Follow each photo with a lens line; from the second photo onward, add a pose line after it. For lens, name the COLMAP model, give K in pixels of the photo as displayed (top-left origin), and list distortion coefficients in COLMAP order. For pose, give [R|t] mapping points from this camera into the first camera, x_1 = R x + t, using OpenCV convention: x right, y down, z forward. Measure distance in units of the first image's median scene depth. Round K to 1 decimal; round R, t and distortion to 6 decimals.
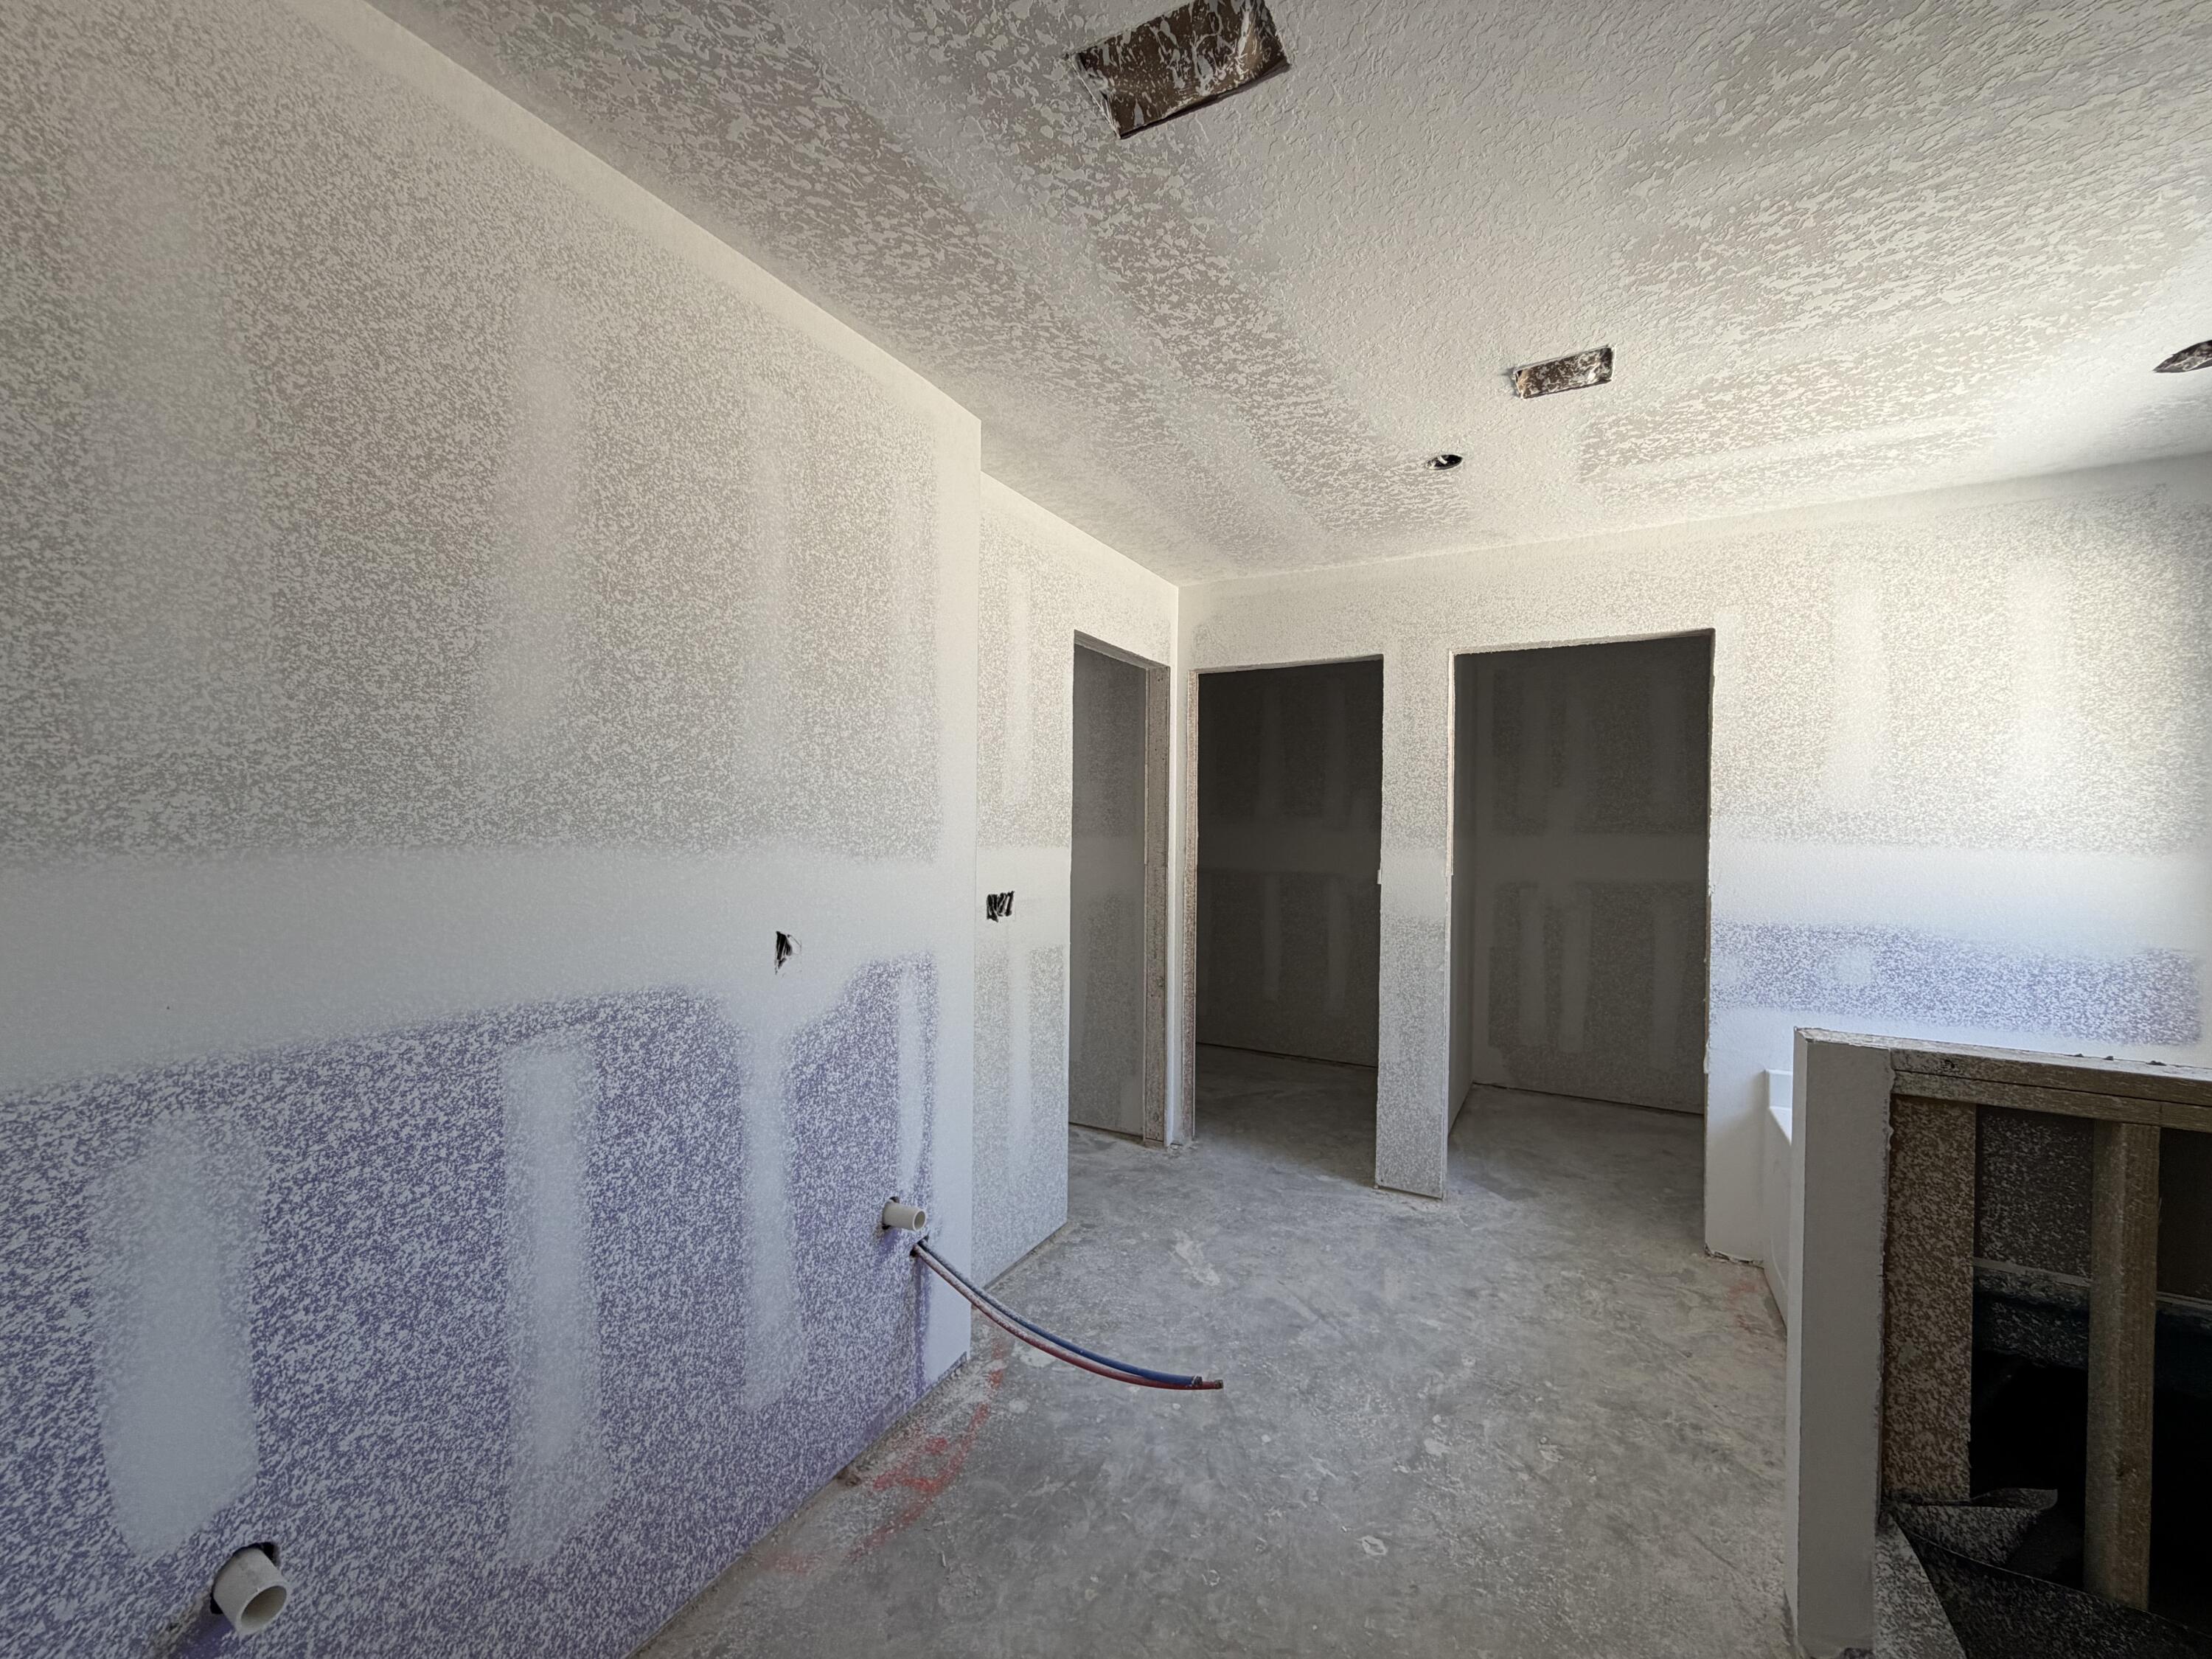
lens RADIAL K [[882.1, 0, 1093.7], [0, 882.1, 831.2], [0, 0, 1]] dist [-0.001257, 0.000528]
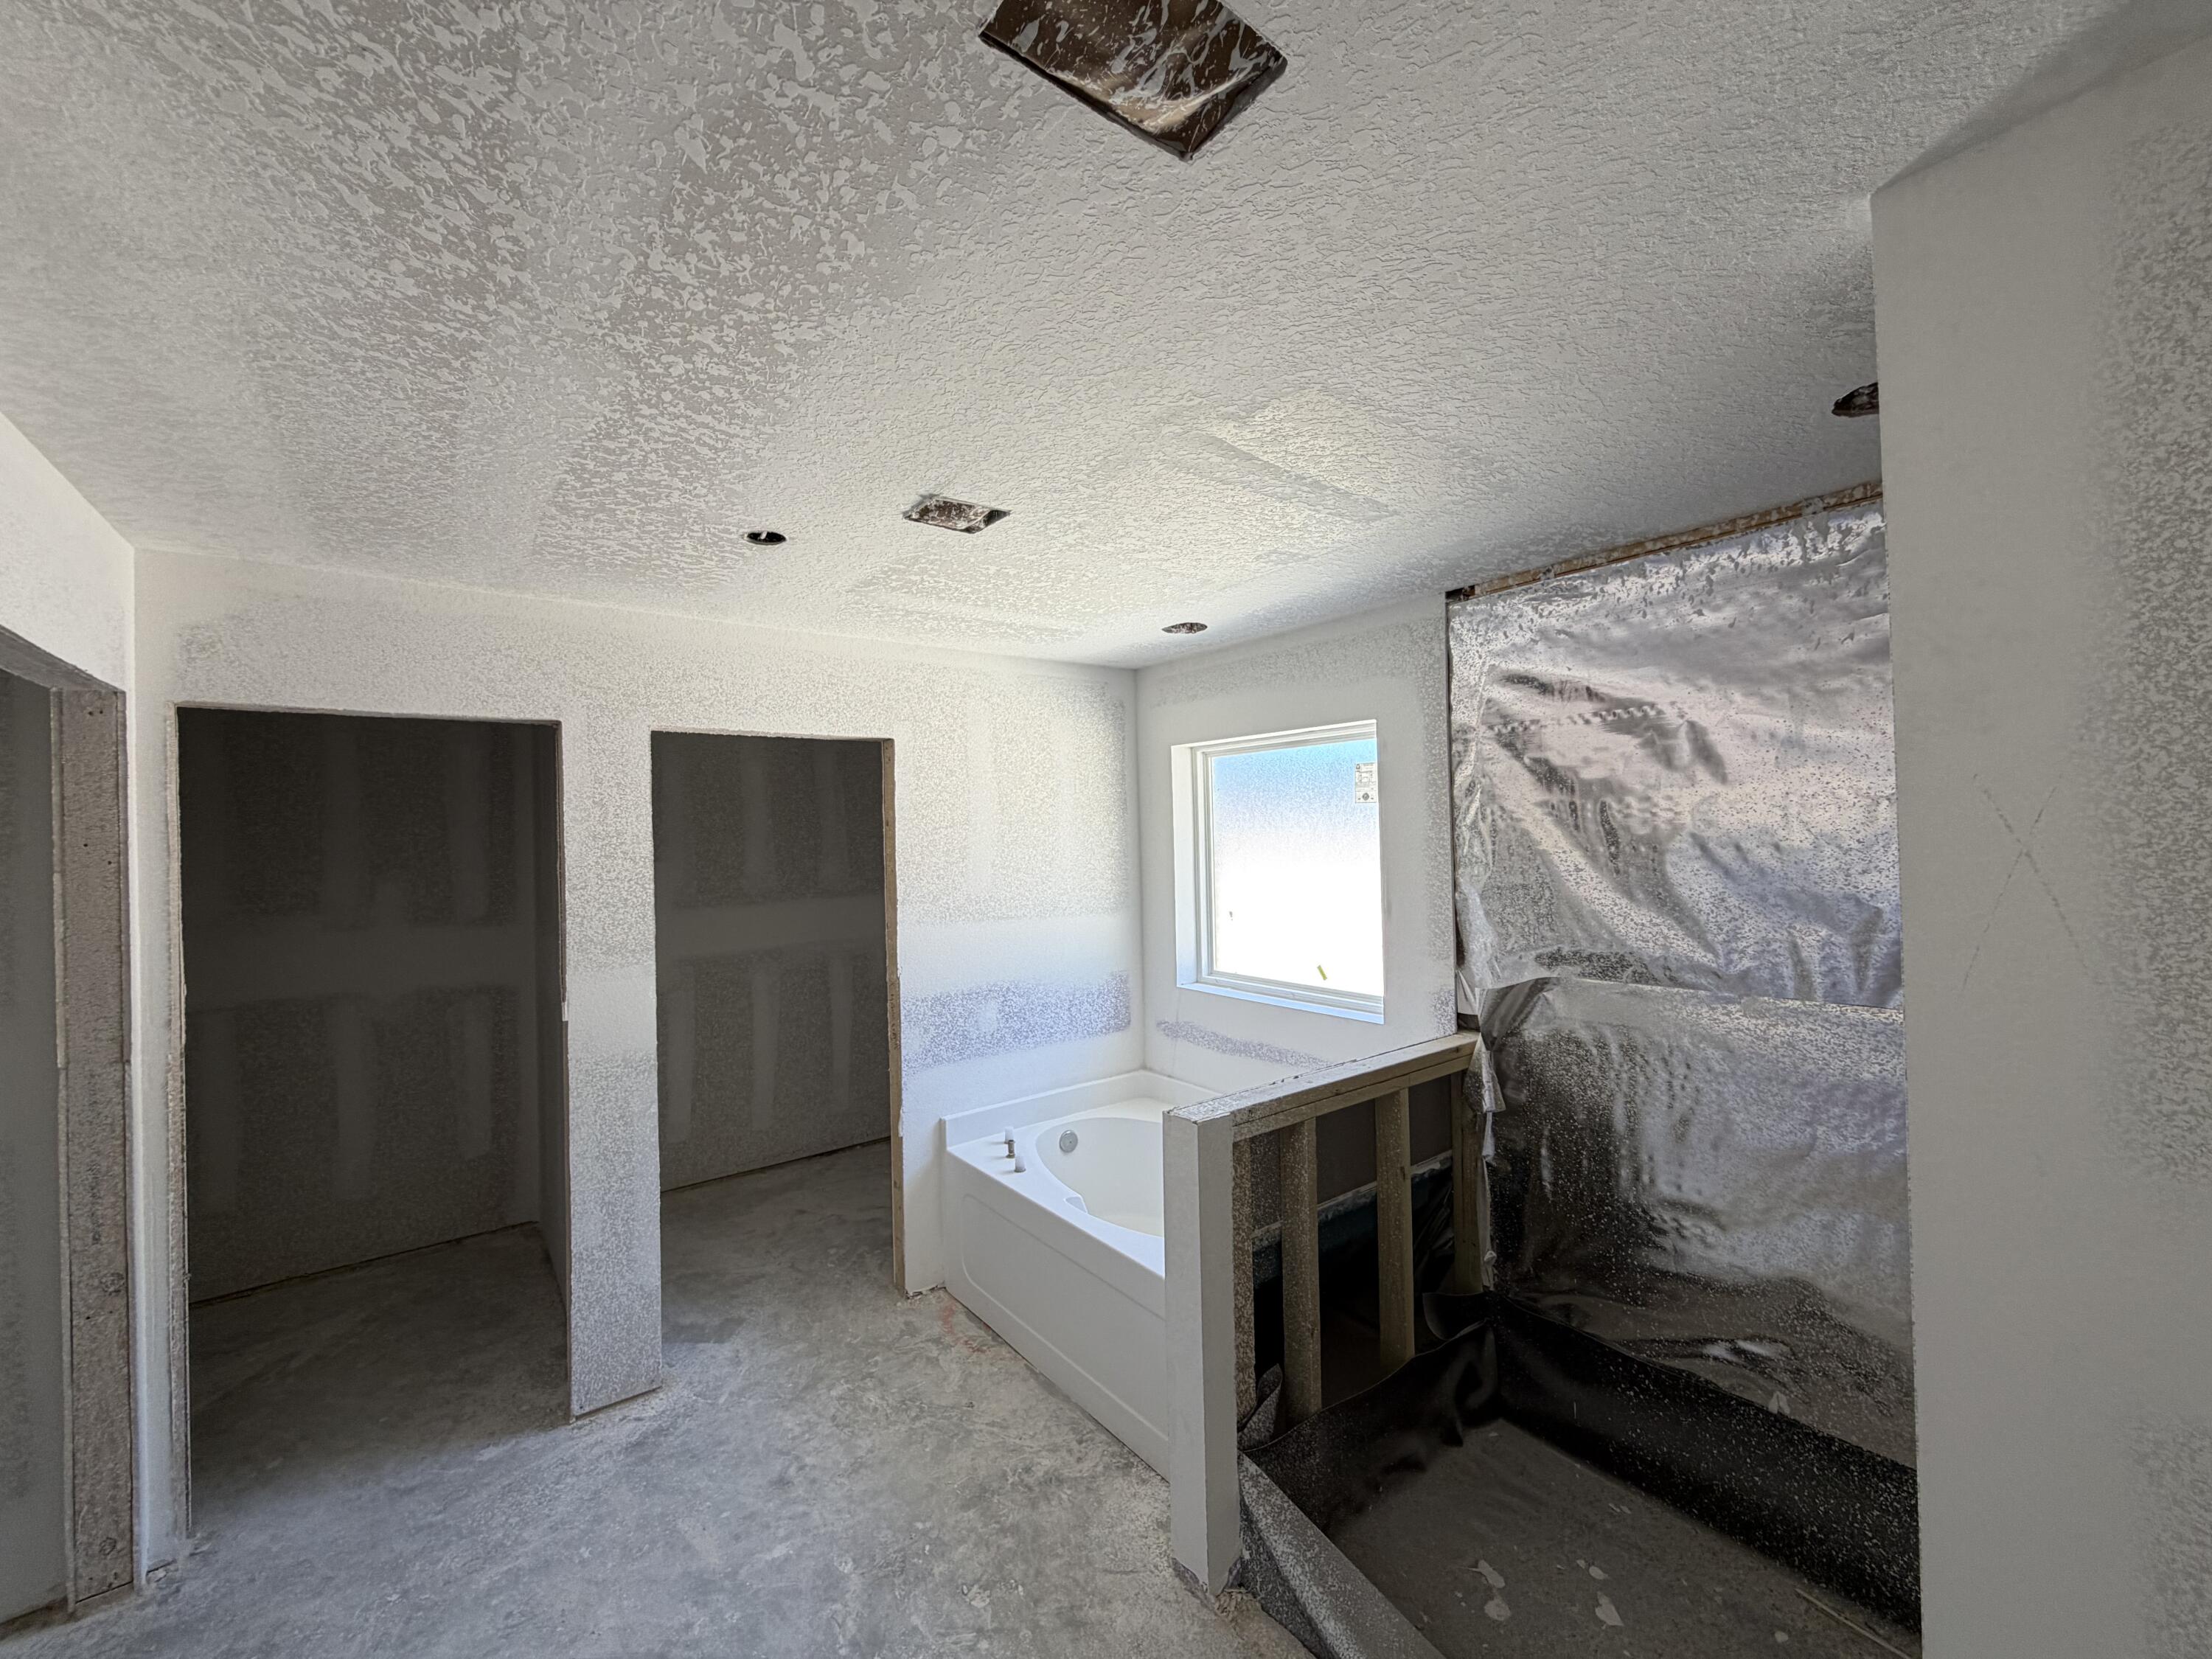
lens RADIAL K [[882.1, 0, 1102.3], [0, 882.1, 827.1], [0, 0, 1]] dist [-0.001257, 0.000528]
pose [[0.397144, -0.011474, 0.917685, -0.247057], [0.036966, 0.999310, -0.003504, -0.113862], [-0.917012, 0.035315, 0.397294, 0.343222]]
